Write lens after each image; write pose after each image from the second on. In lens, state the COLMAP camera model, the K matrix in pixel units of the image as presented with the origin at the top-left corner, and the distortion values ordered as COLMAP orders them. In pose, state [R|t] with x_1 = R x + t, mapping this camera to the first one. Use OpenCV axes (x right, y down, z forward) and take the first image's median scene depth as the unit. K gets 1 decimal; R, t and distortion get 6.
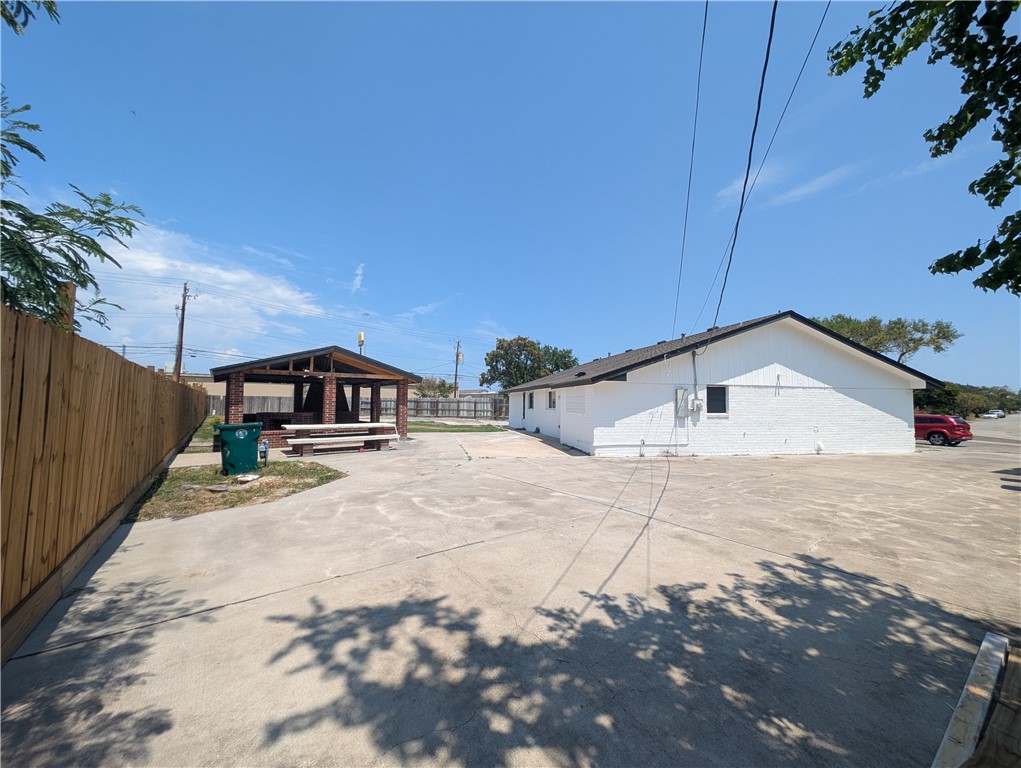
lens RADIAL K [[384.6, 0, 509.2], [0, 384.6, 383.2], [0, 0, 1]] dist [0.008004, -0.003985]
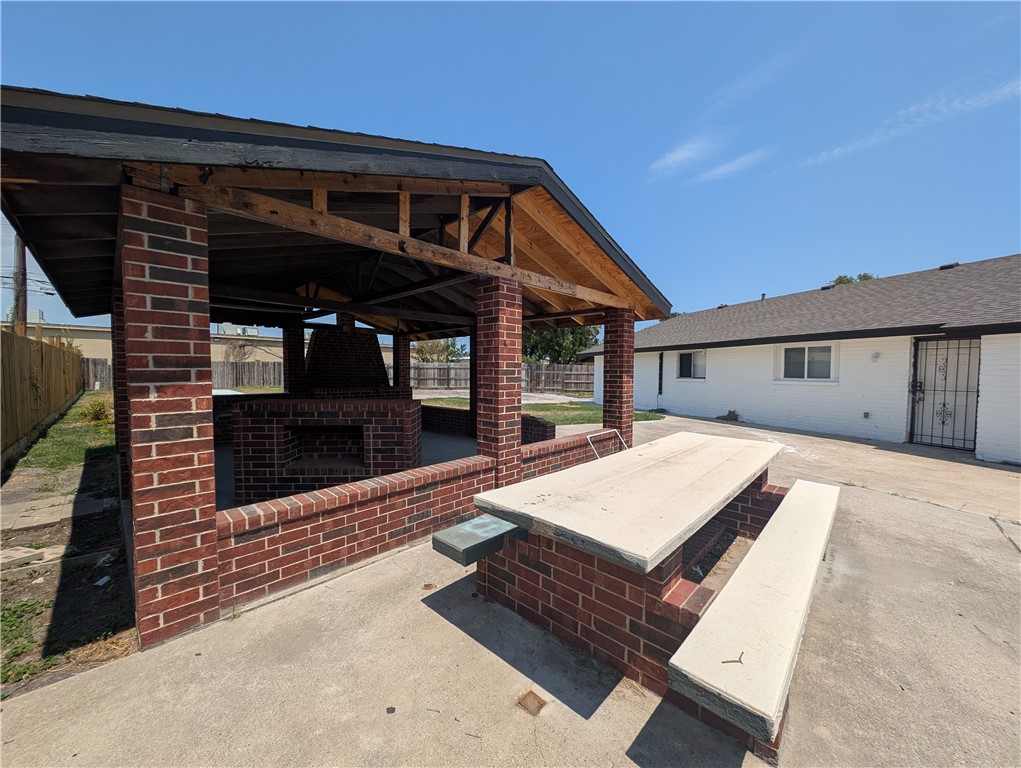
lens RADIAL K [[384.6, 0, 509.2], [0, 384.6, 383.2], [0, 0, 1]] dist [0.008004, -0.003985]
pose [[0.987684, -0.009389, 0.156182, -0.210085], [-0.004117, 0.996293, 0.085928, 0.014919], [-0.156410, -0.085513, 0.983983, 0.289720]]
